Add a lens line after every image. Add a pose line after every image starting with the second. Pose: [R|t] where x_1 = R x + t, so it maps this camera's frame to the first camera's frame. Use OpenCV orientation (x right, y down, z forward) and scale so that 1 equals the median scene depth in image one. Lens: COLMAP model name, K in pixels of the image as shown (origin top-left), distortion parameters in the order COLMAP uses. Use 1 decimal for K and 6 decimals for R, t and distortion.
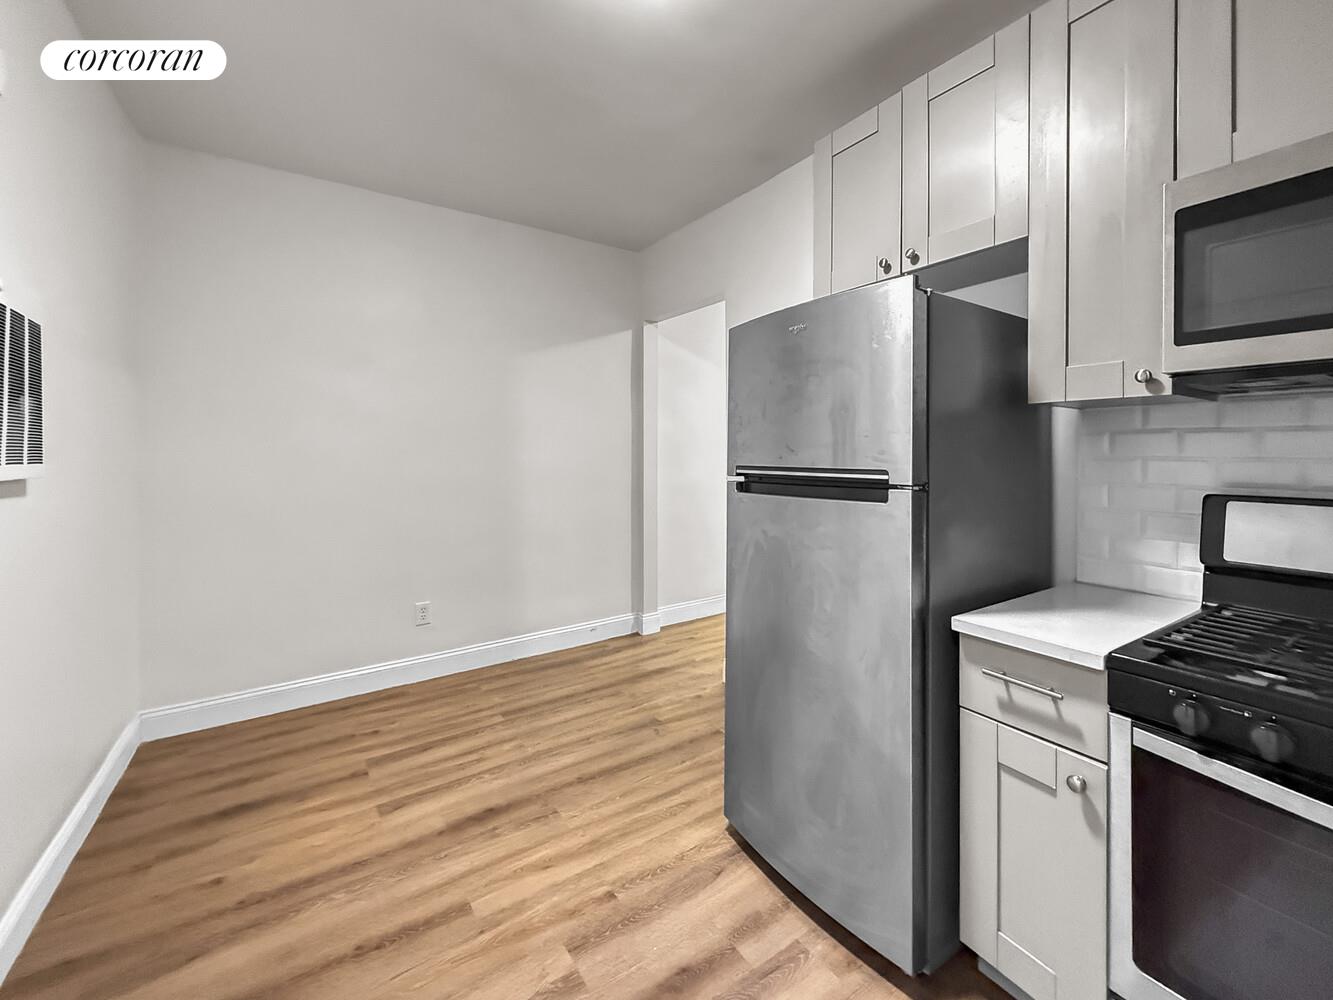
lens RADIAL K [[542.0, 0, 662.2], [0, 542.0, 495.6], [0, 0, 1]] dist [0.000726, -0.000937]
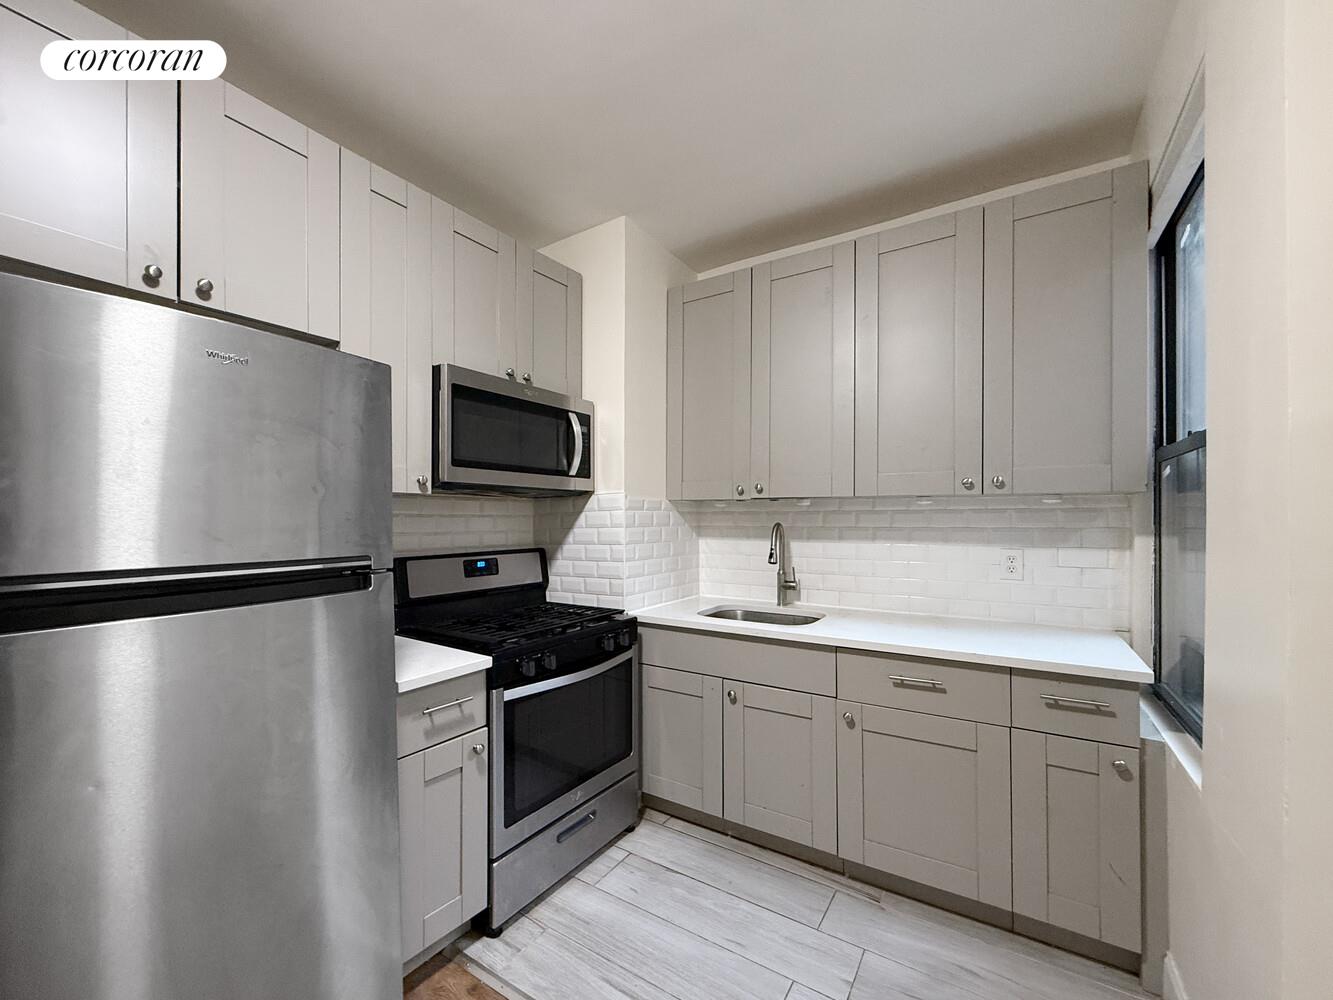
lens RADIAL K [[542.0, 0, 667.7], [0, 542.0, 510.6], [0, 0, 1]] dist [0.000726, -0.000937]
pose [[-0.380283, 0.006586, 0.924847, -0.804379], [0.090587, 0.995432, 0.030159, -0.124573], [-0.920423, 0.095248, -0.379142, 0.992356]]
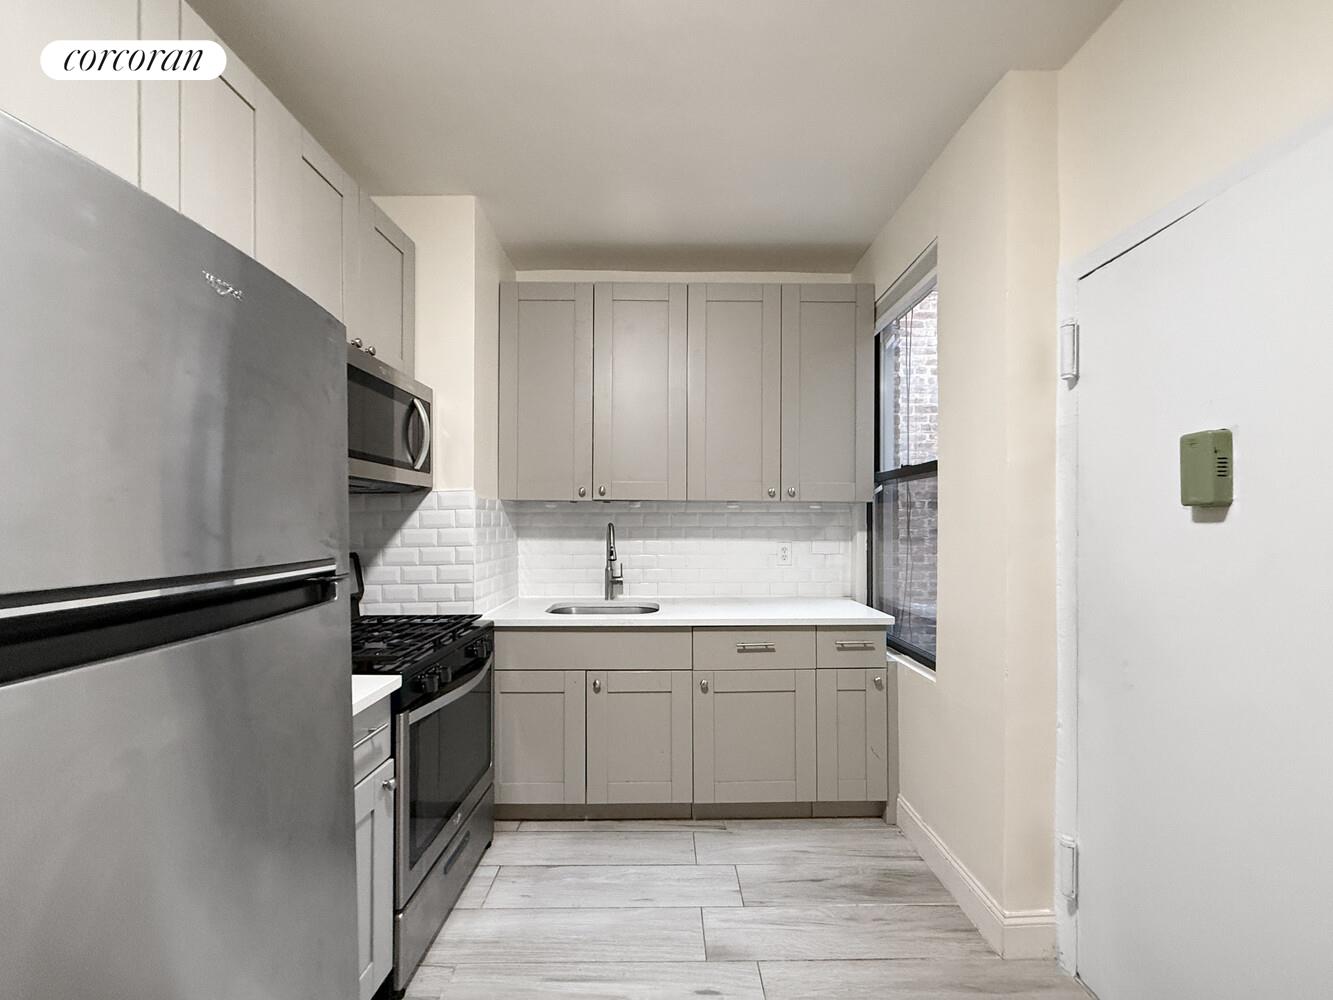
lens RADIAL K [[542.0, 0, 671.7], [0, 542.0, 513.3], [0, 0, 1]] dist [0.000726, -0.000937]
pose [[-0.825528, 0.001904, 0.564358, -0.502298], [0.049500, 0.996385, 0.069046, -0.163915], [-0.562186, 0.084935, -0.822638, 1.570765]]
